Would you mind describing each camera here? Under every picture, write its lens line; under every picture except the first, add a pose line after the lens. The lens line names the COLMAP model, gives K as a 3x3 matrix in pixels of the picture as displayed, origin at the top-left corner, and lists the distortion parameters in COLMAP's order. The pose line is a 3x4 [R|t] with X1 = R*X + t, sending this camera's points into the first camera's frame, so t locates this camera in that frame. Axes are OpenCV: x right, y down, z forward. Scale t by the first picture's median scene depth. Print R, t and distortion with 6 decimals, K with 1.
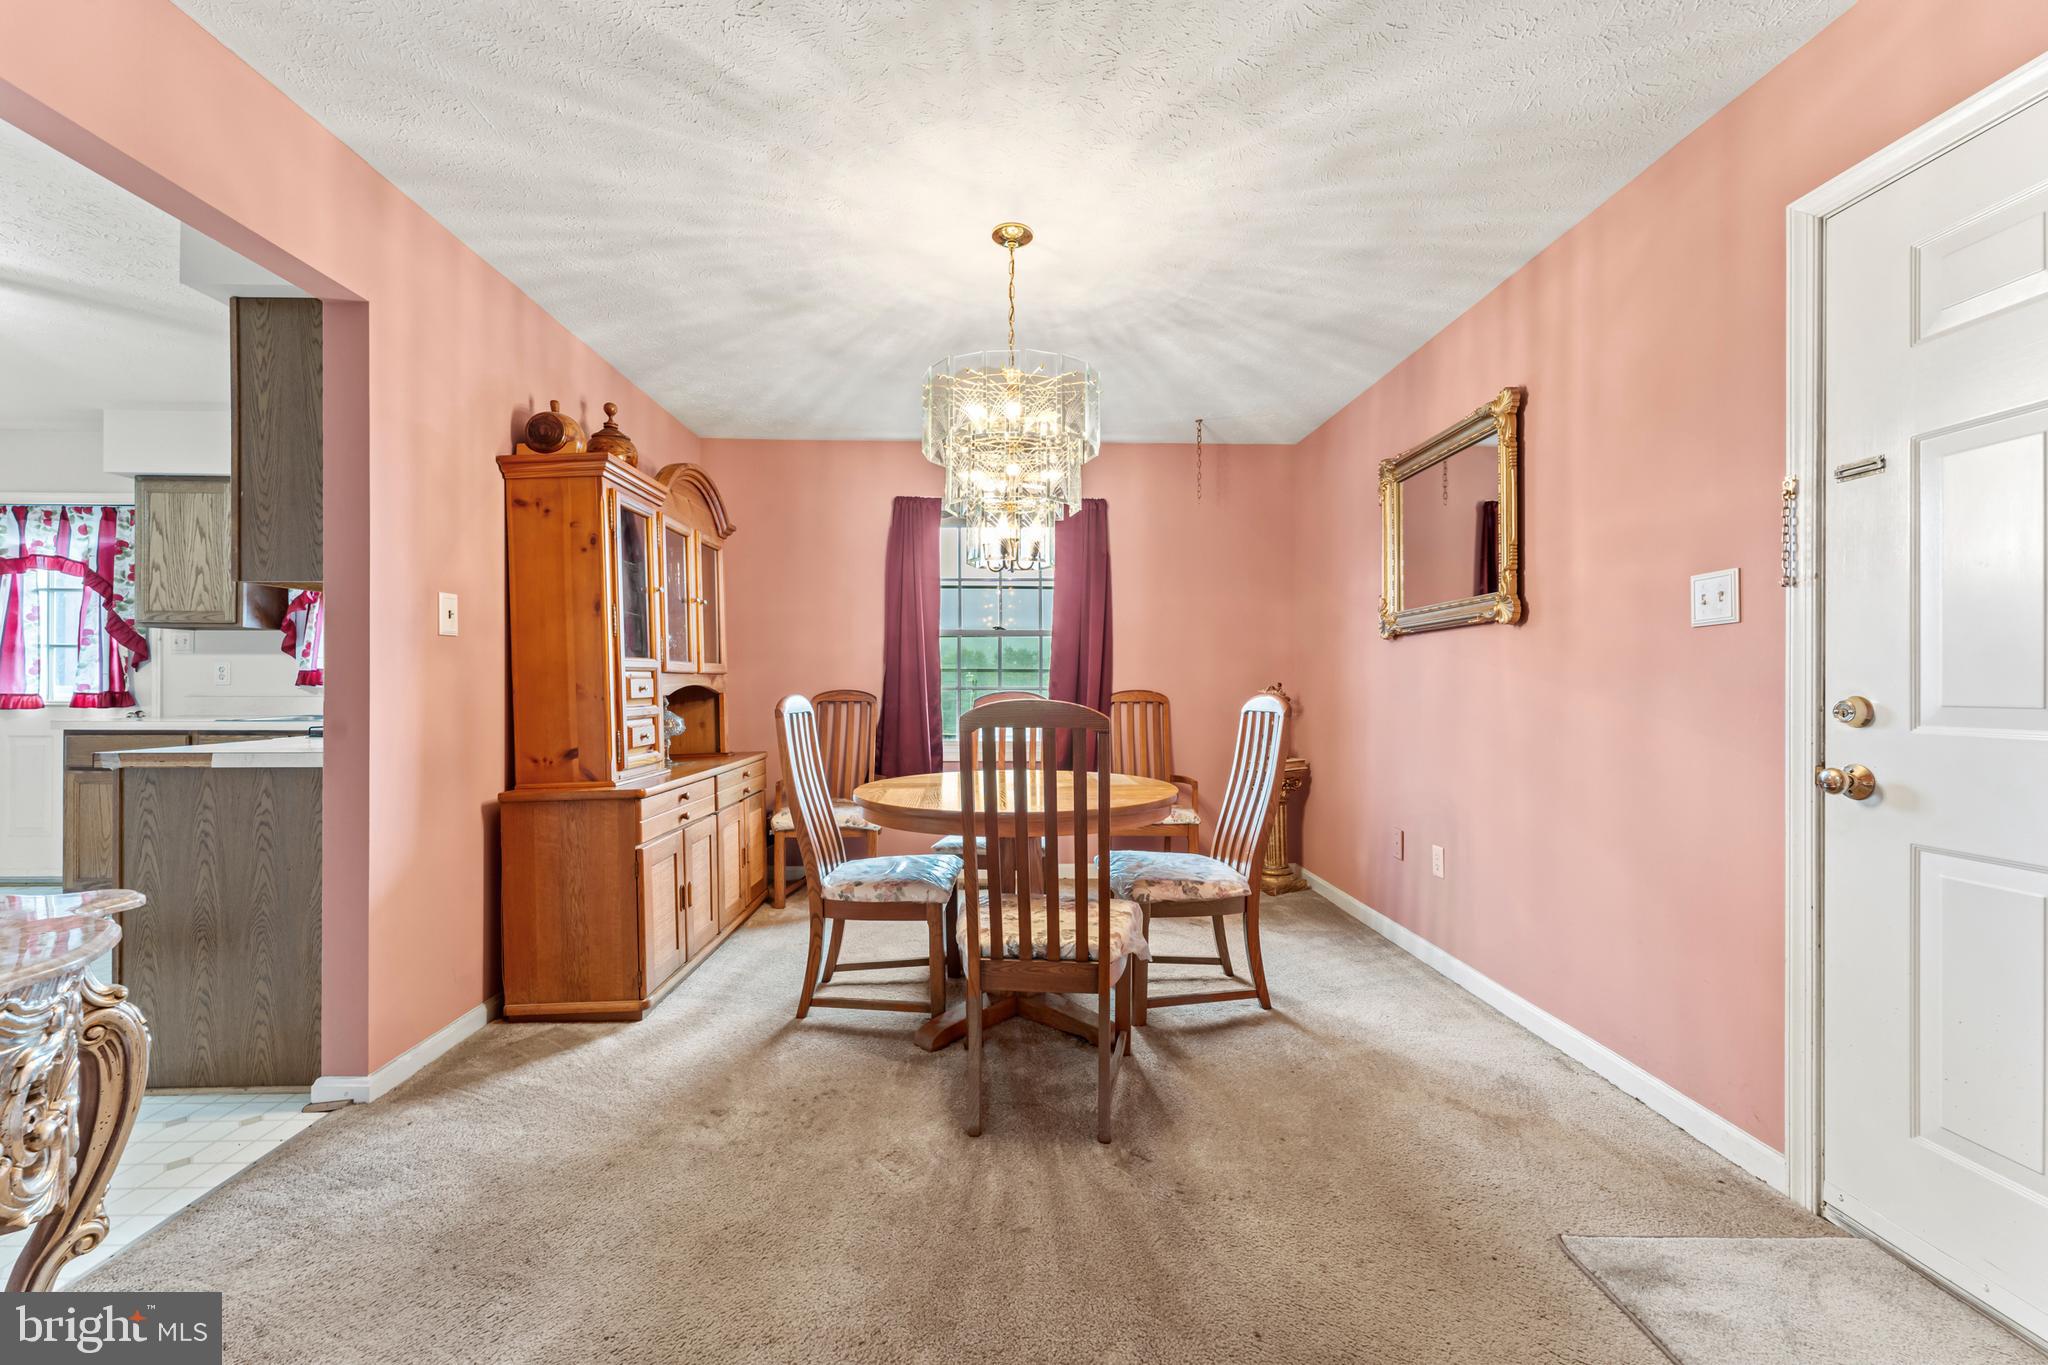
lens RADIAL K [[814.9, 0, 1016.2], [0, 814.9, 680.9], [0, 0, 1]] dist [-0.000106, 0.000705]
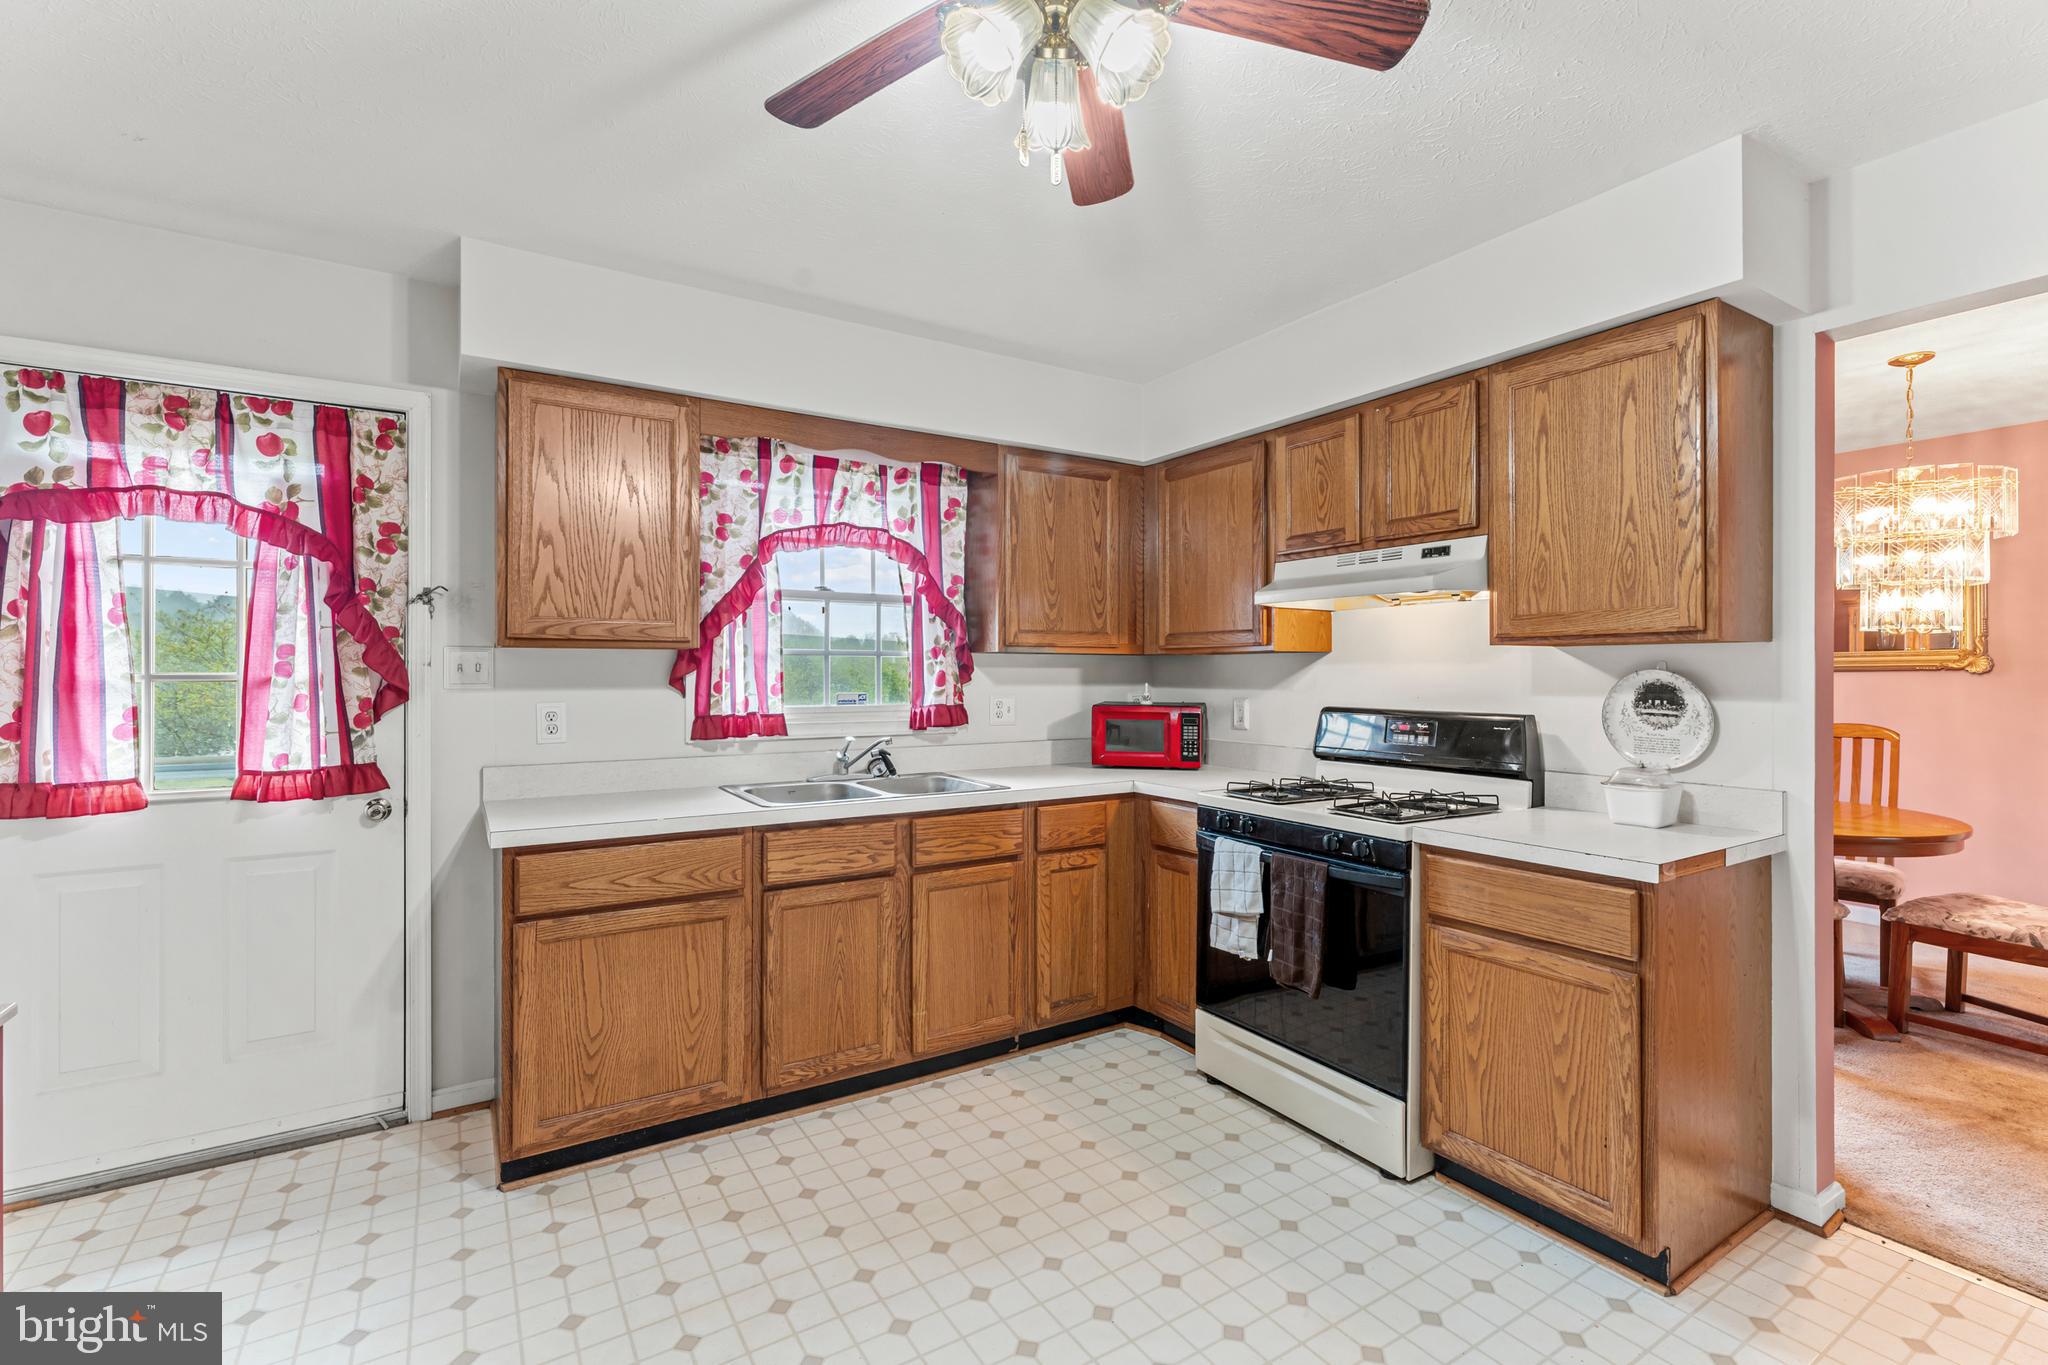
lens RADIAL K [[913.4, 0, 1019.3], [0, 913.4, 677.0], [0, 0, 1]] dist [-0.001257, -0.001057]
pose [[0.861435, -0.004250, 0.507851, -1.442289], [0.002867, 0.999990, 0.003506, -0.061566], [-0.507860, -0.001564, 0.861438, 0.398387]]
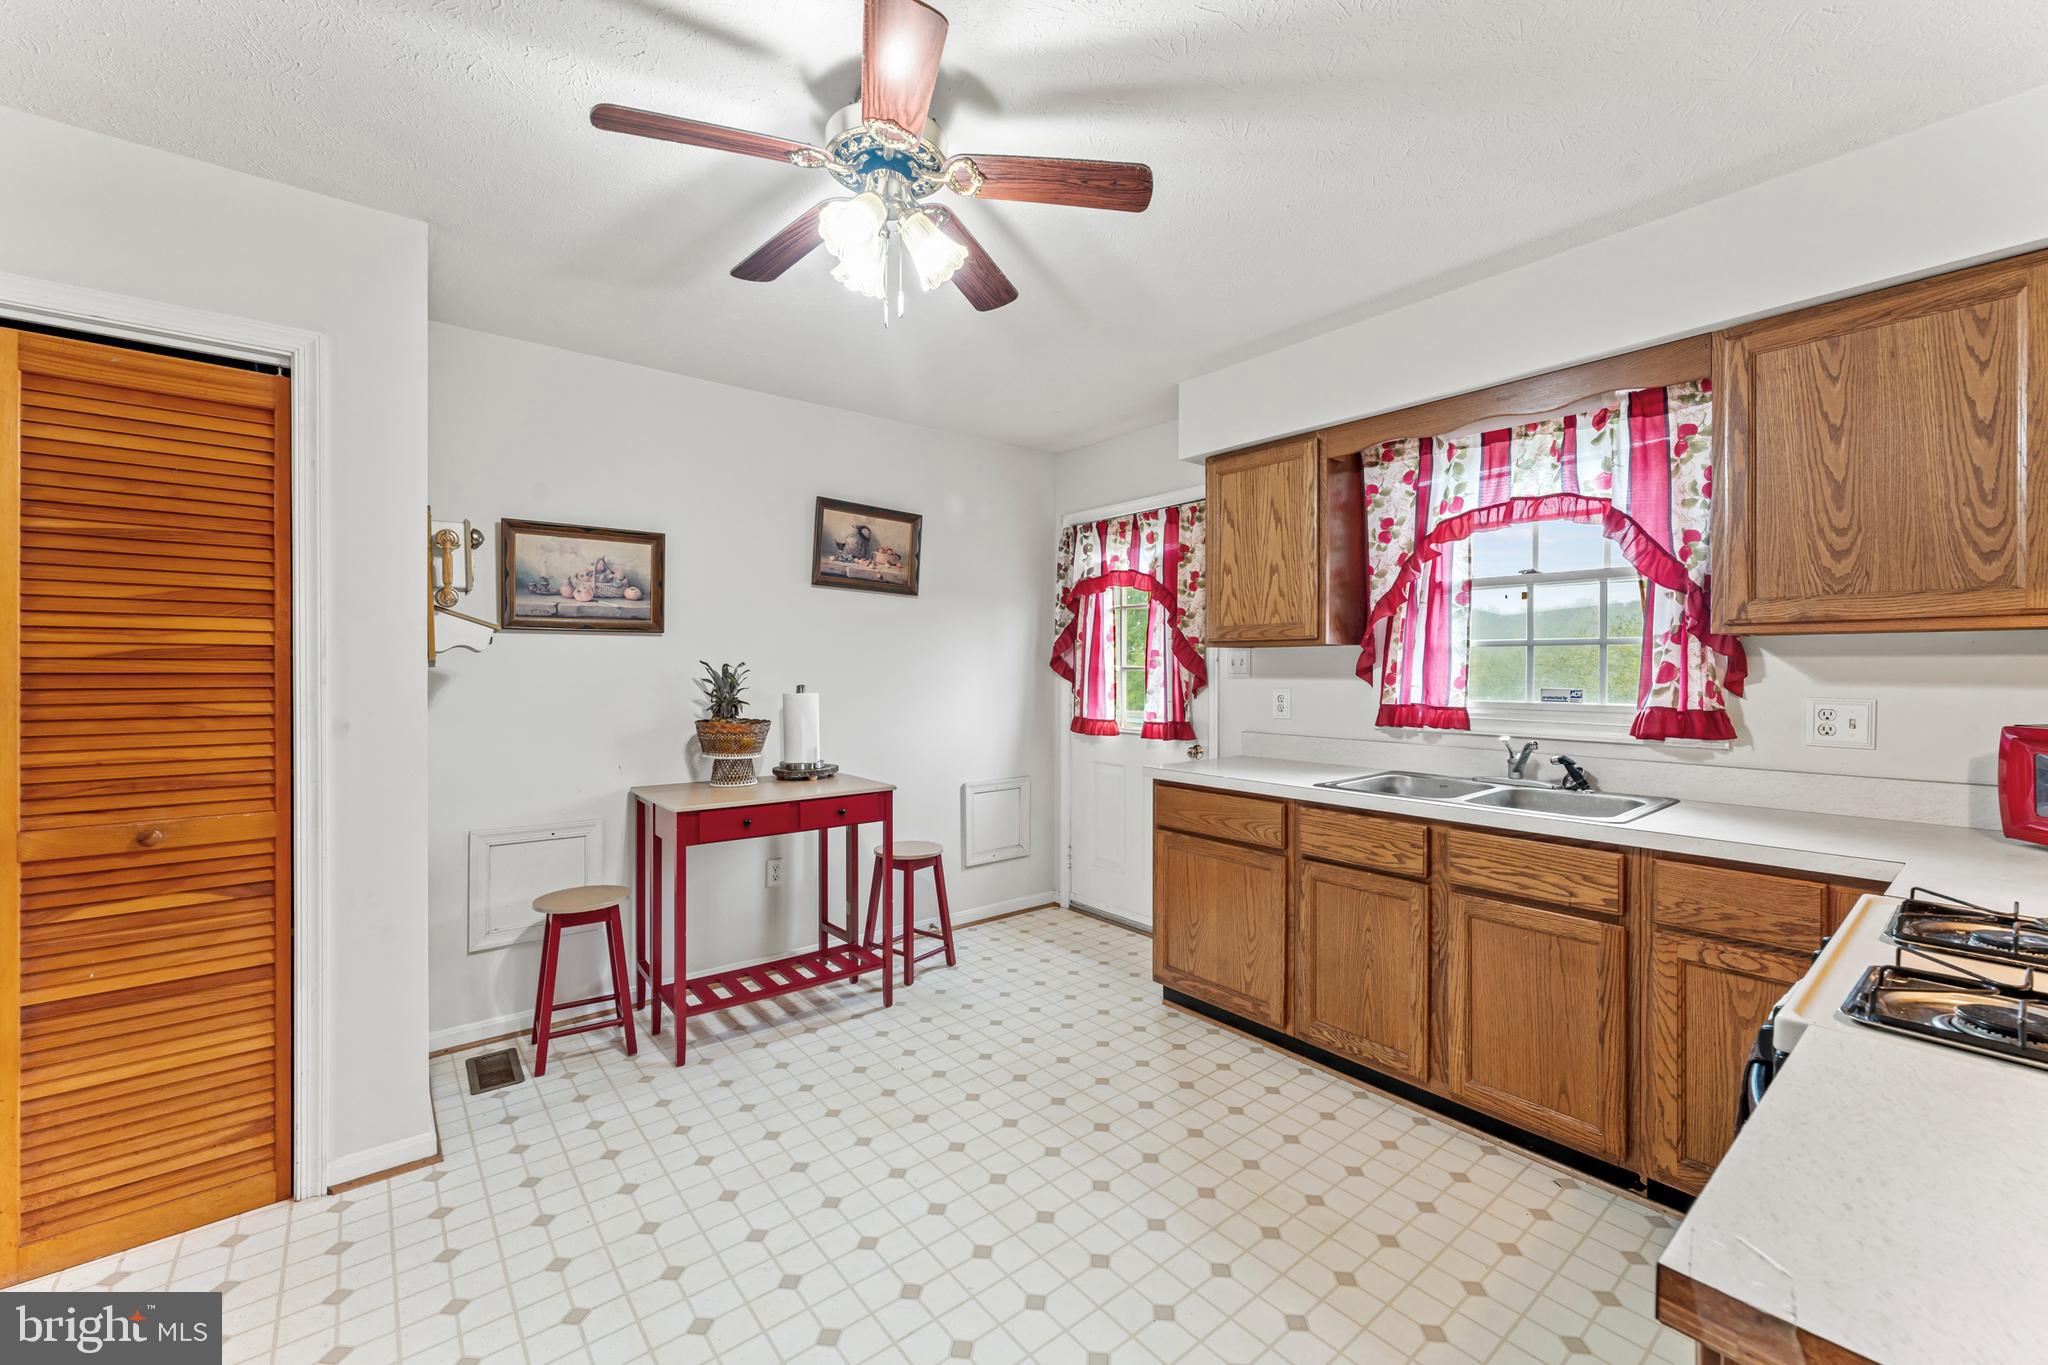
lens RADIAL K [[814.9, 0, 1023.4], [0, 814.9, 672.0], [0, 0, 1]] dist [-0.000106, 0.000705]
pose [[0.607483, 0.002042, -0.794330, -0.732897], [0.002510, 0.999987, 0.004491, -0.061273], [0.794329, -0.004722, 0.607470, 0.492257]]
